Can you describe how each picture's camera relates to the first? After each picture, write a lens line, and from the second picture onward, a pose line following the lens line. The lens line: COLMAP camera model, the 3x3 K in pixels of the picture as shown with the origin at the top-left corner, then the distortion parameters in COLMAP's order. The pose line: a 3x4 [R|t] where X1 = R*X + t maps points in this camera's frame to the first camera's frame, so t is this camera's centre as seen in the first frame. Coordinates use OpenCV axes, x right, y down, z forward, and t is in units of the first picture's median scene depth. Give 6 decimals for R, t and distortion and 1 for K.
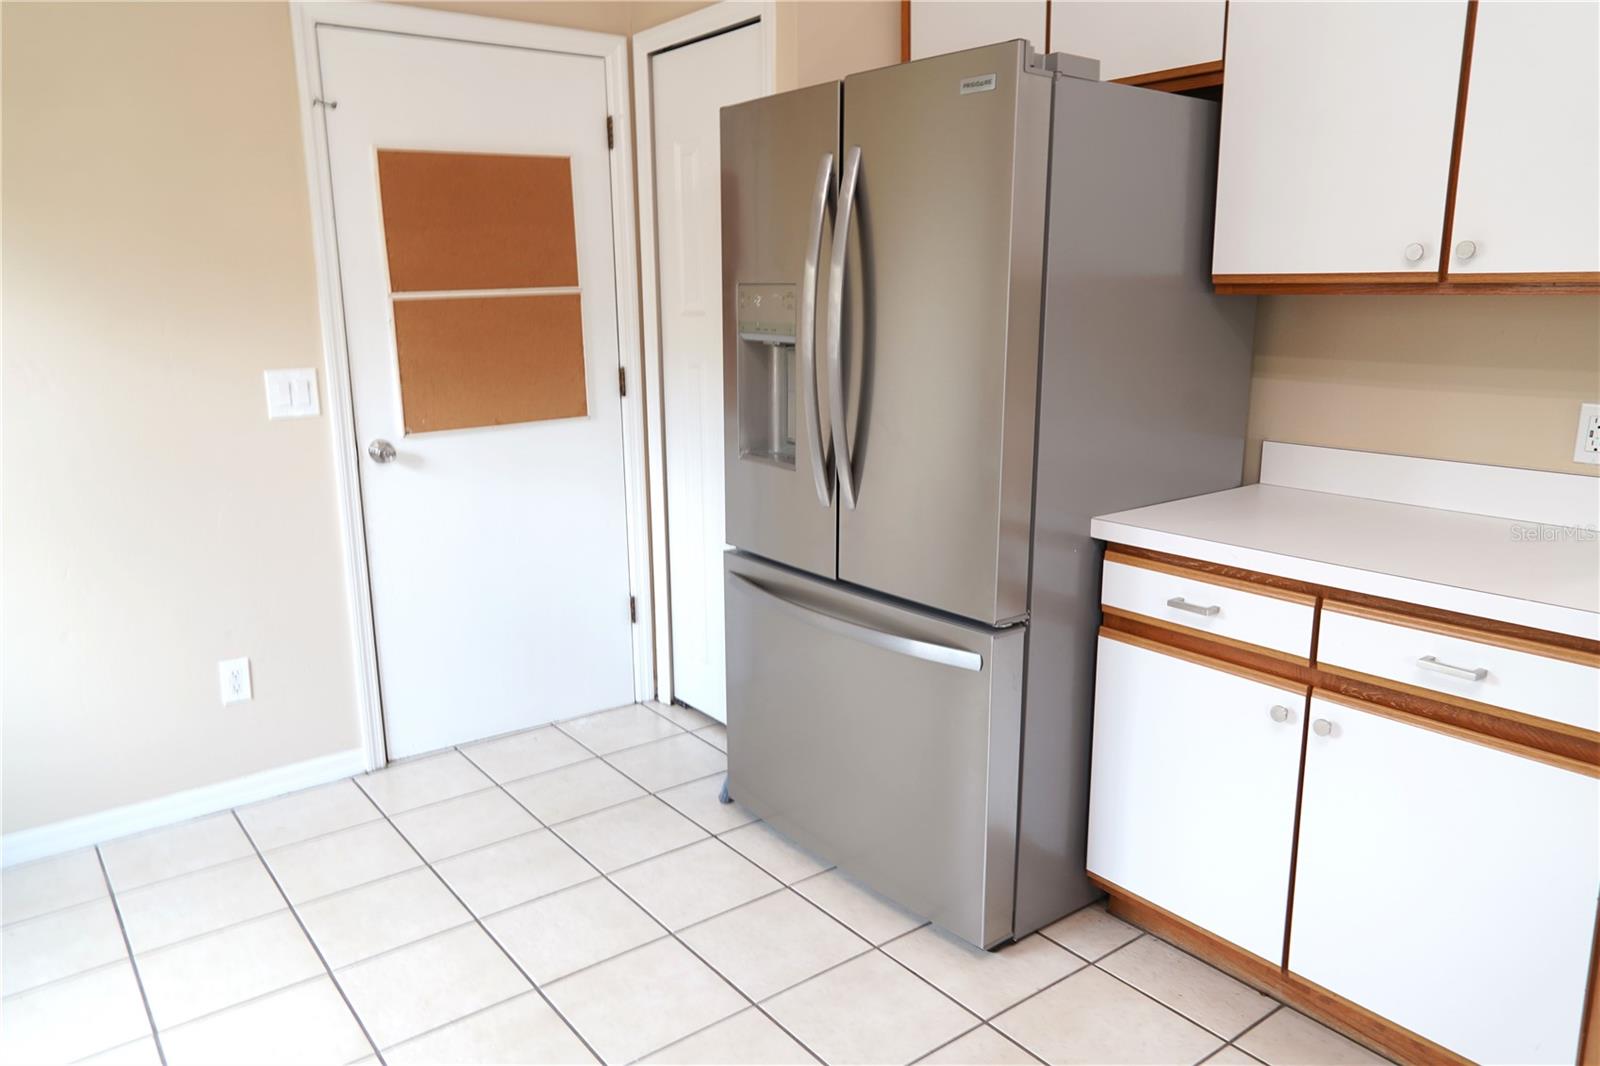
lens RADIAL K [[1127.5, 0, 800.0], [0, 1127.5, 533.0], [0, 0, 1]] dist [0.005575, 0.001157]
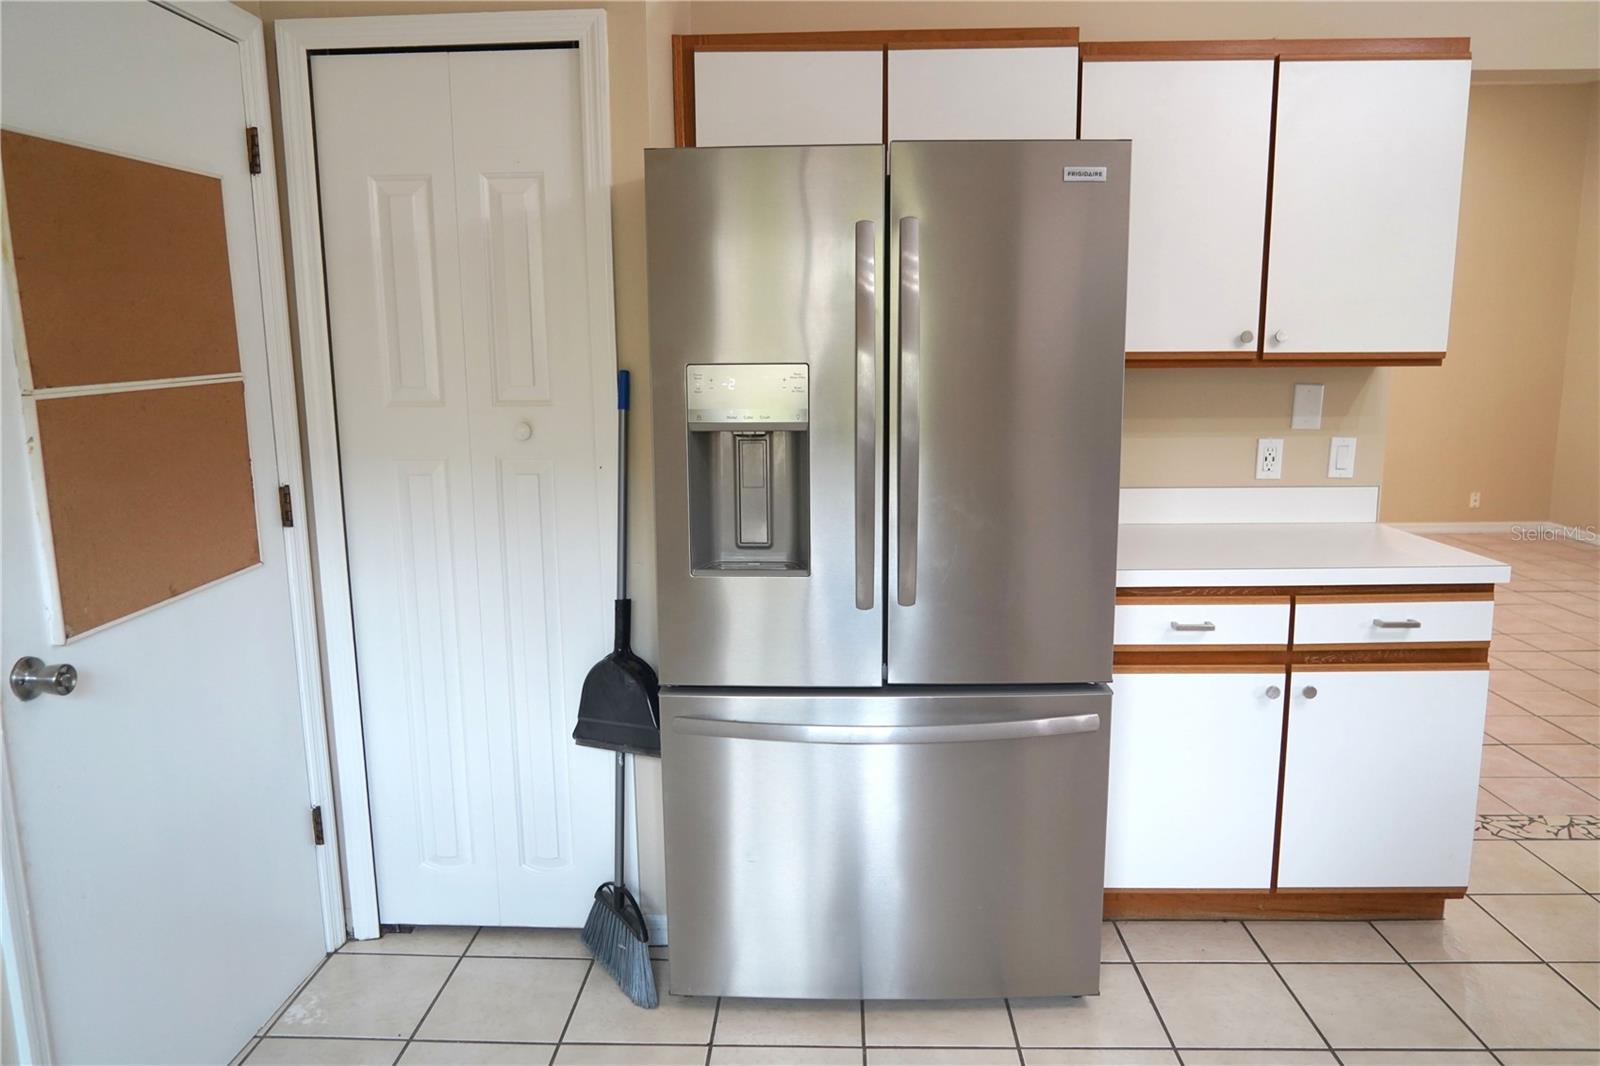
lens RADIAL K [[1058.1, 0, 800.0], [0, 1058.1, 533.0], [0, 0, 1]] dist [-0.008997, -0.002114]
pose [[0.633201, -0.130727, 0.762867, -0.753396], [0.173234, 0.984565, 0.024928, -0.131526], [-0.754351, 0.116371, 0.646074, 0.569049]]
